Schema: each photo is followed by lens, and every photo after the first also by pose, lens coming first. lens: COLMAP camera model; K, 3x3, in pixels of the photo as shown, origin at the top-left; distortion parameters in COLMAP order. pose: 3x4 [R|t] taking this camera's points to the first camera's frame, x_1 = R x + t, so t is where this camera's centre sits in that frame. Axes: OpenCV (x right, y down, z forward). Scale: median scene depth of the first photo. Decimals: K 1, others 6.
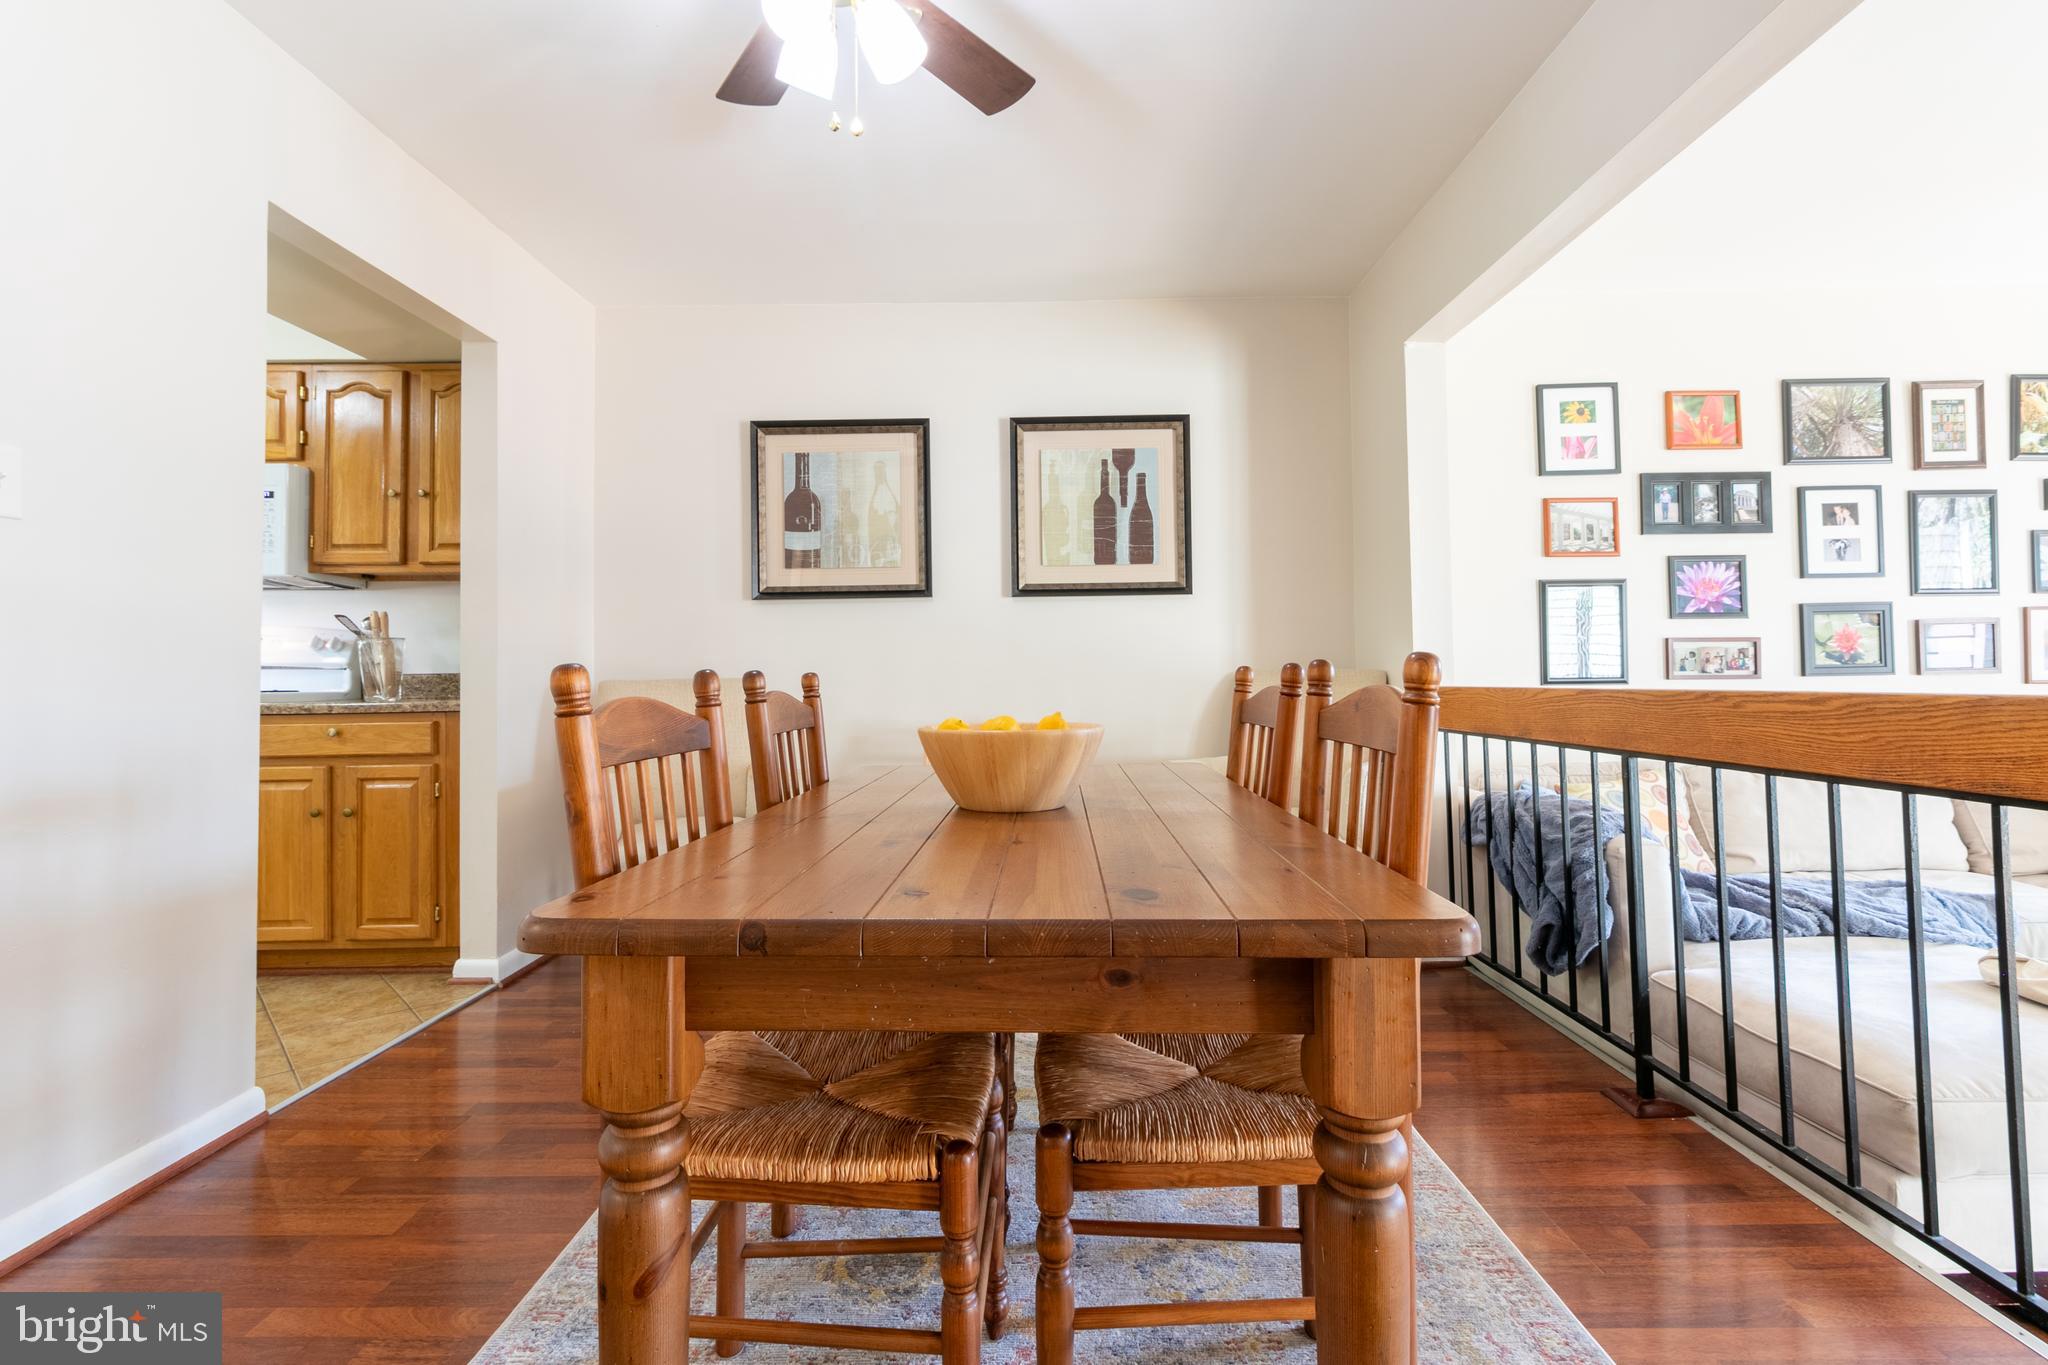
lens RADIAL K [[947.7, 0, 1021.0], [0, 947.7, 657.4], [0, 0, 1]] dist [0.005256, 0.000287]
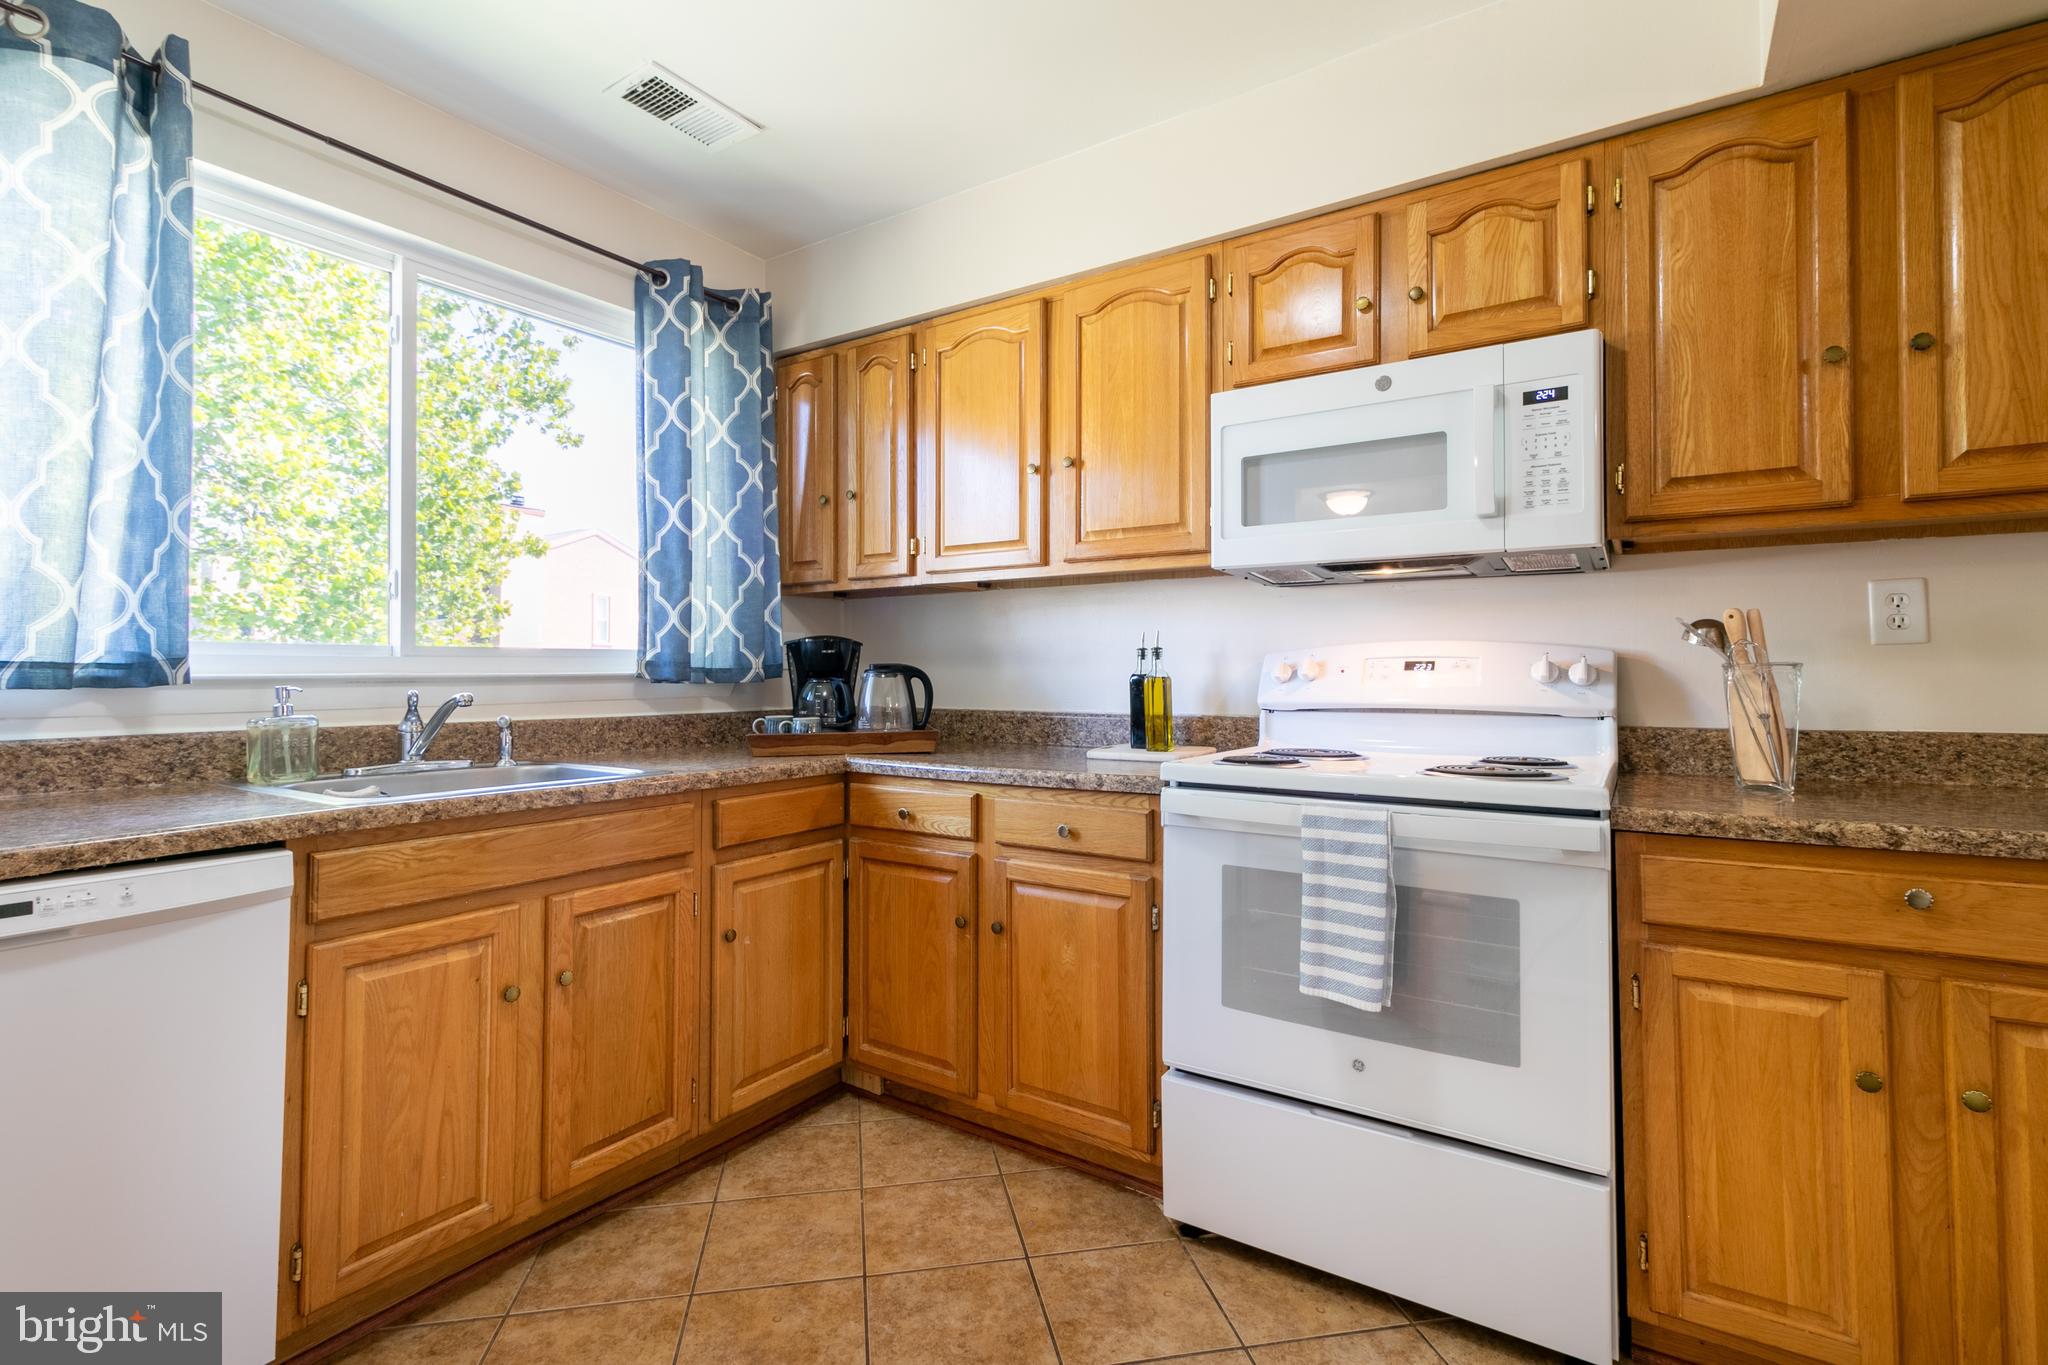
lens RADIAL K [[949.4, 0, 1015.2], [0, 949.4, 655.5], [0, 0, 1]] dist [0.005244, 0.000411]
pose [[0.837416, -0.004713, -0.546546, -0.685995], [0.008725, 0.999951, 0.004745, -0.028239], [0.546496, -0.008742, 0.837416, 0.356379]]
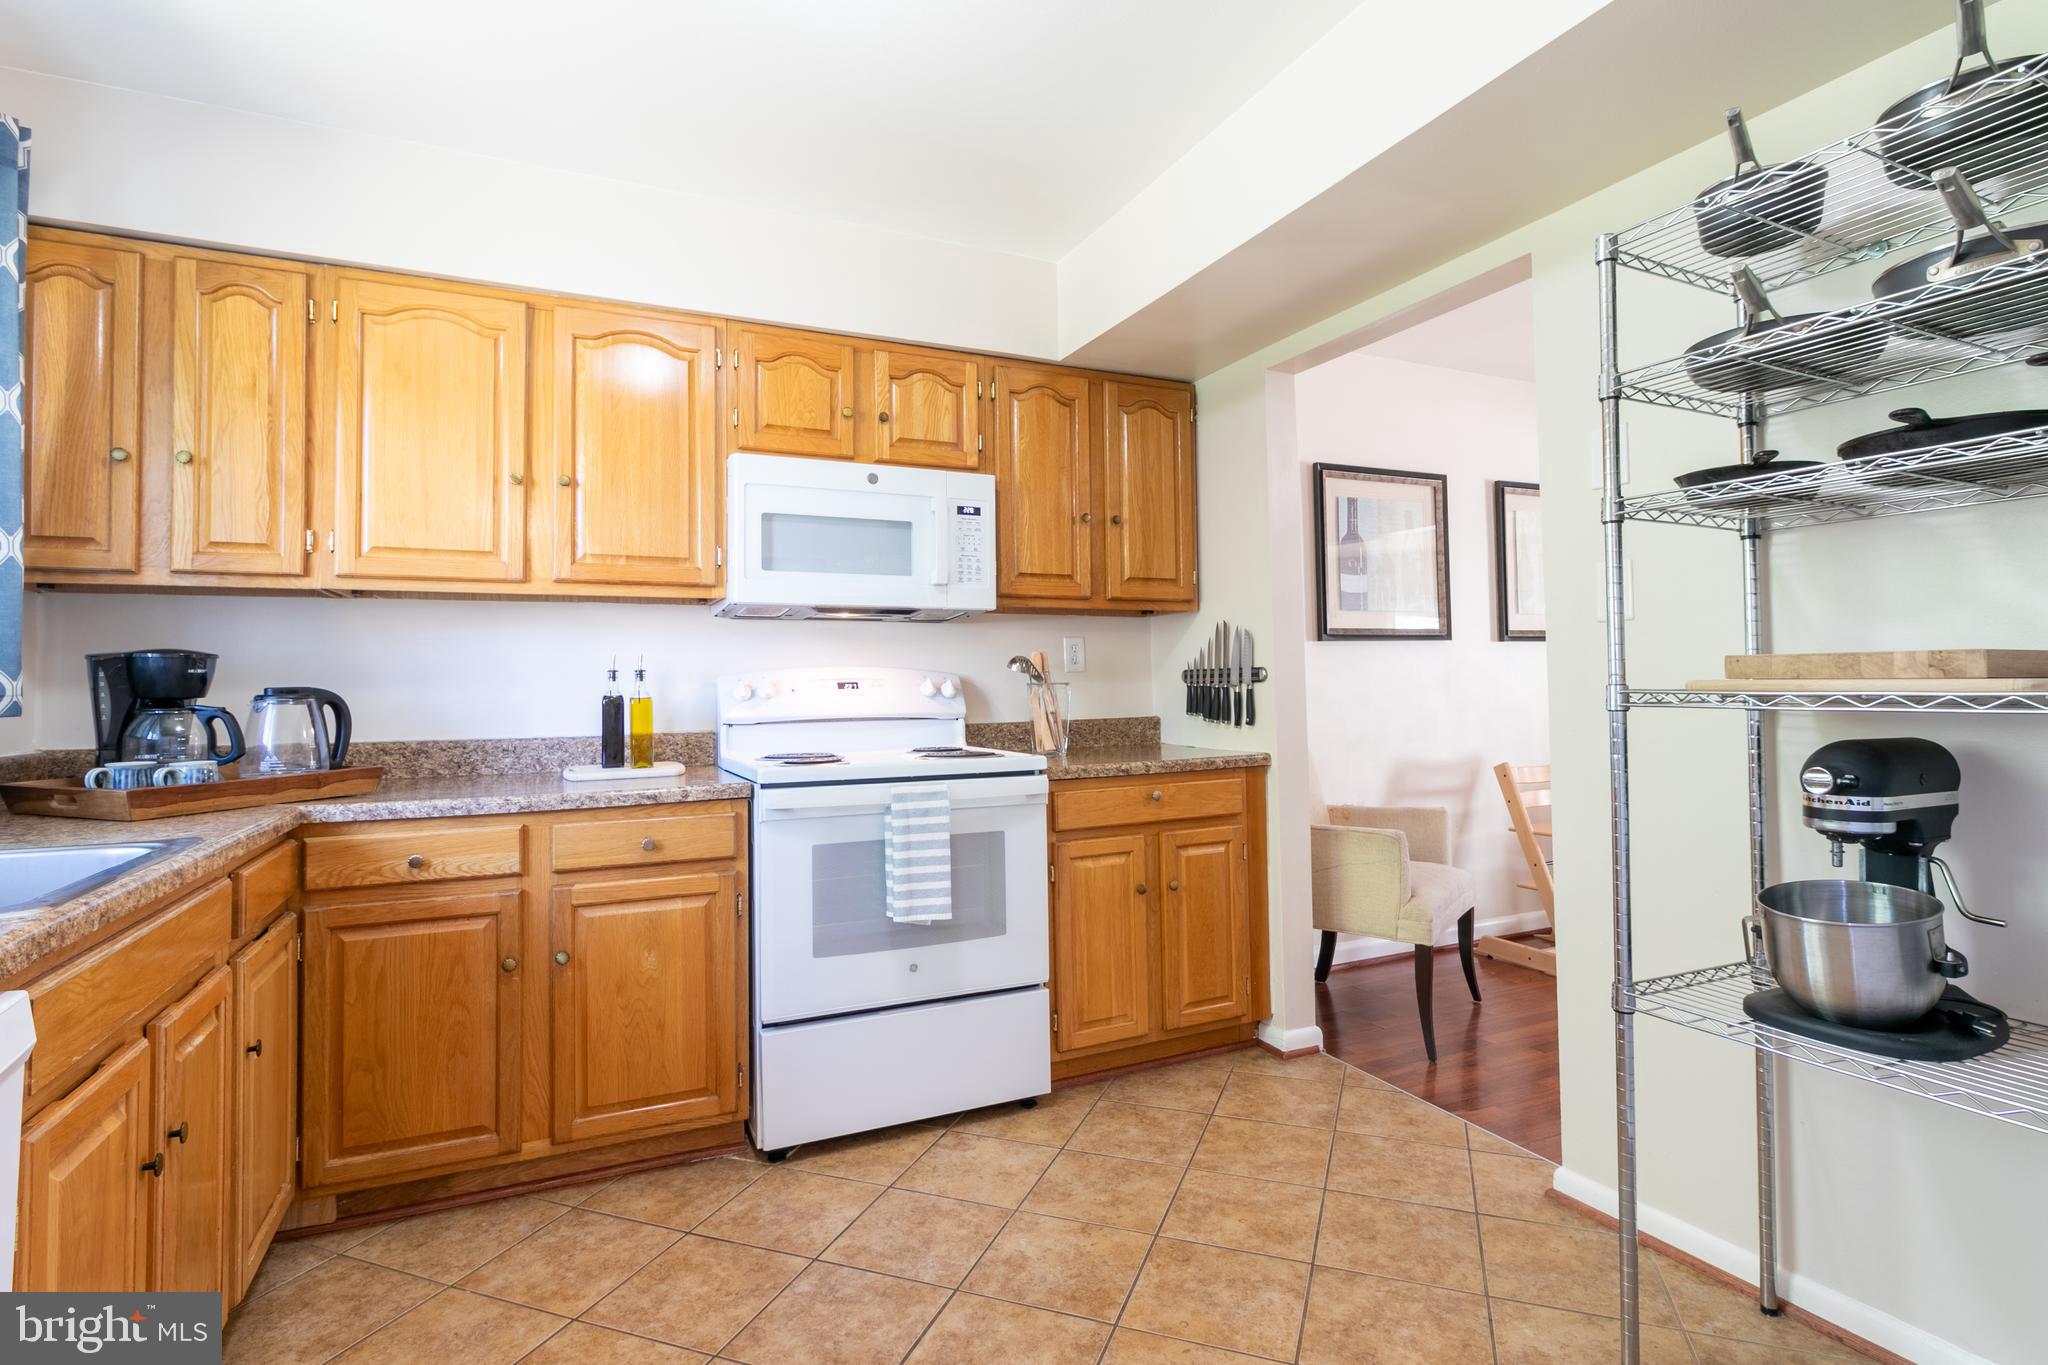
lens RADIAL K [[1019.5, 0, 1024.0], [0, 1019.5, 654.9], [0, 0, 1]] dist [-0.000462, -0.000449]
pose [[0.900391, 0.007677, 0.435014, -1.032856], [-0.003326, 0.999937, -0.010762, -0.033525], [-0.435069, 0.008243, 0.900360, 0.168808]]
